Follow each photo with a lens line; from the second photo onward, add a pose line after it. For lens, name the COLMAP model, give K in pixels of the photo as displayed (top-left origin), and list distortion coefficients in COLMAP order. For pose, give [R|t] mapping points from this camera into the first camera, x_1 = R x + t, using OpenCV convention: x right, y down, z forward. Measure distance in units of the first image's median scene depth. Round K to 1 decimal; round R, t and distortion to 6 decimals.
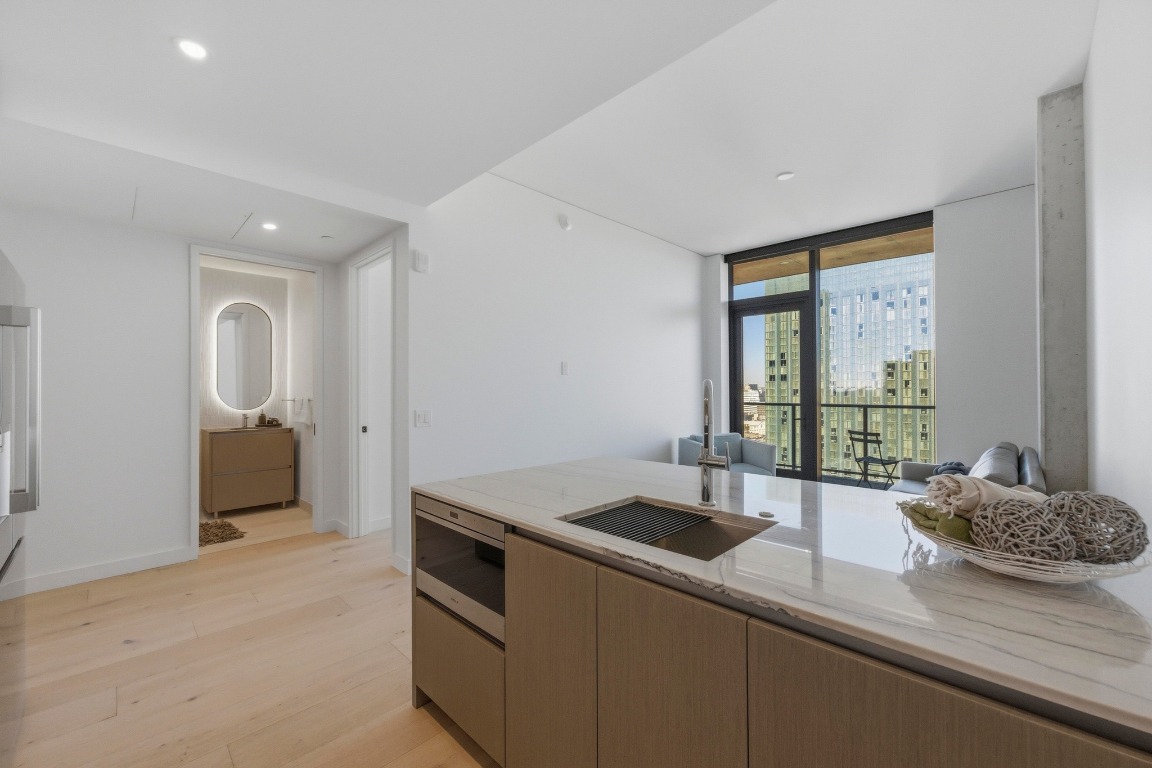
lens RADIAL K [[461.2, 0, 575.5], [0, 461.2, 387.5], [0, 0, 1]] dist [0.003778, 0.001739]
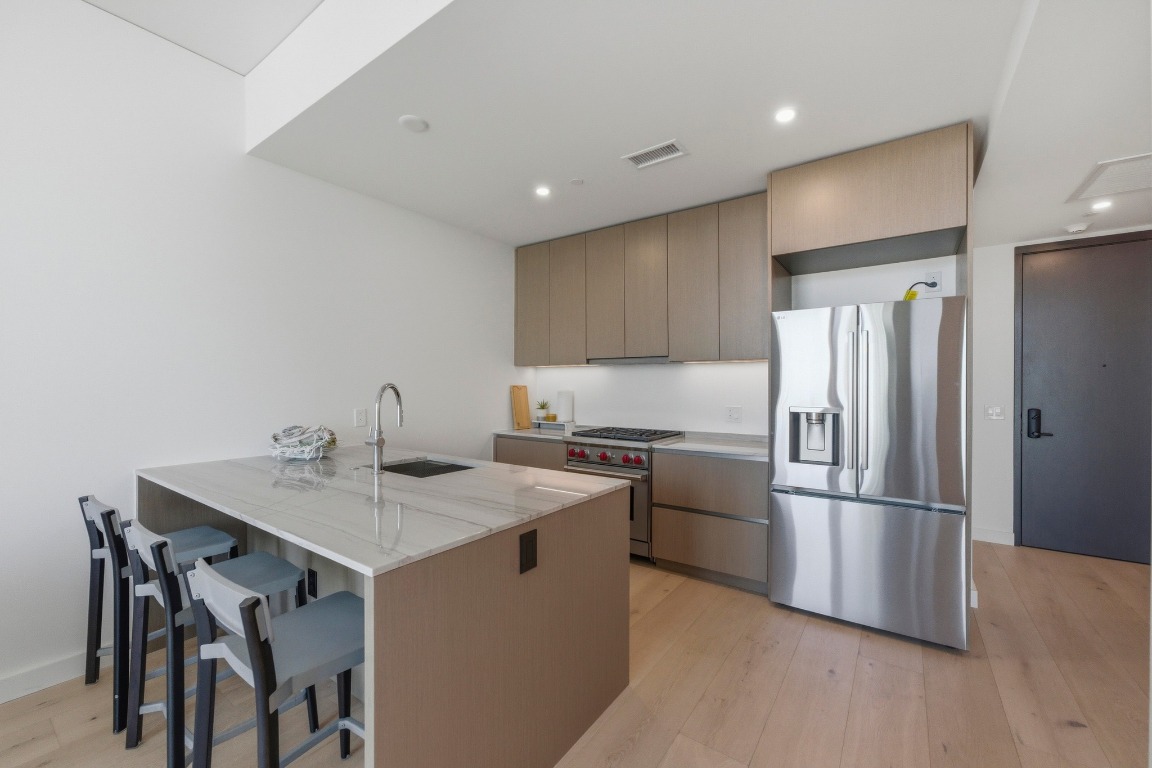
lens RADIAL K [[461.2, 0, 577.5], [0, 461.2, 388.5], [0, 0, 1]] dist [0.003778, 0.001739]
pose [[-0.986256, 0.003748, -0.165181, -0.028420], [0.003542, 0.999993, 0.001542, 0.000372], [0.165186, 0.000935, -0.986262, 0.971940]]
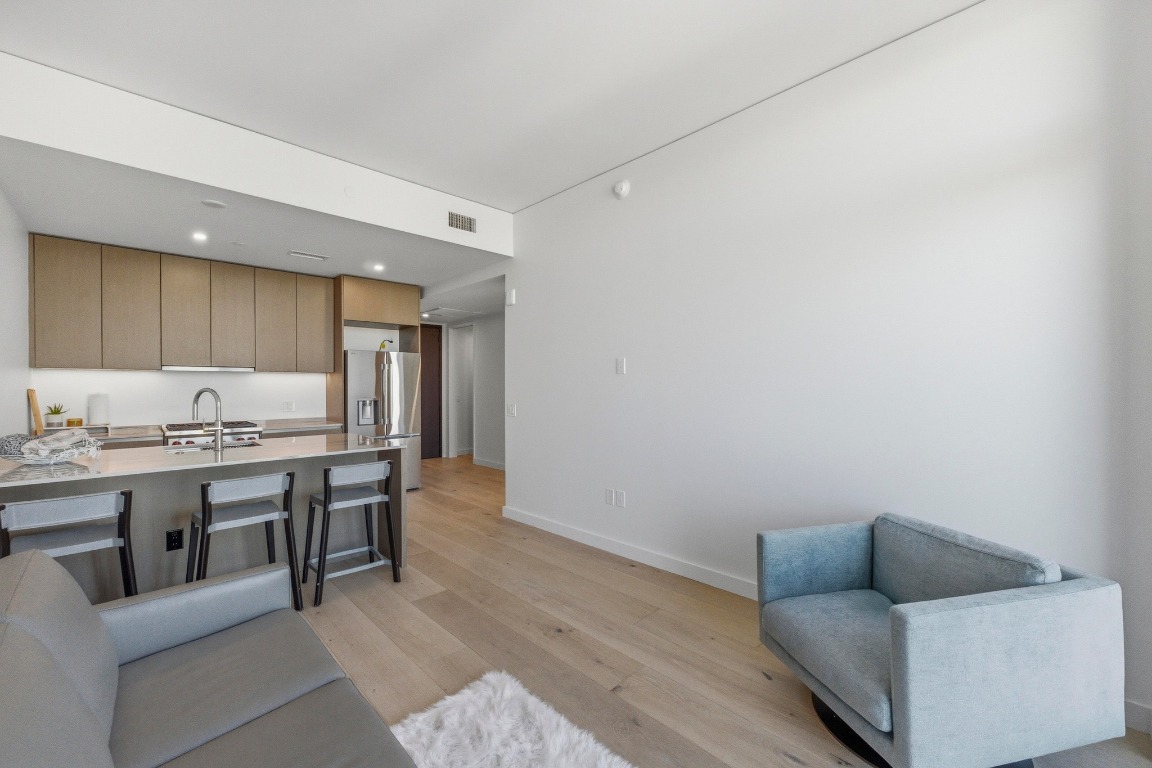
lens RADIAL K [[461.2, 0, 573.0], [0, 461.2, 391.0], [0, 0, 1]] dist [0.003778, 0.001739]
pose [[-0.025343, 0.017295, -0.999529, 0.882998], [0.005586, 0.999837, 0.017159, -0.011146], [0.999663, -0.005149, -0.025435, 1.022294]]
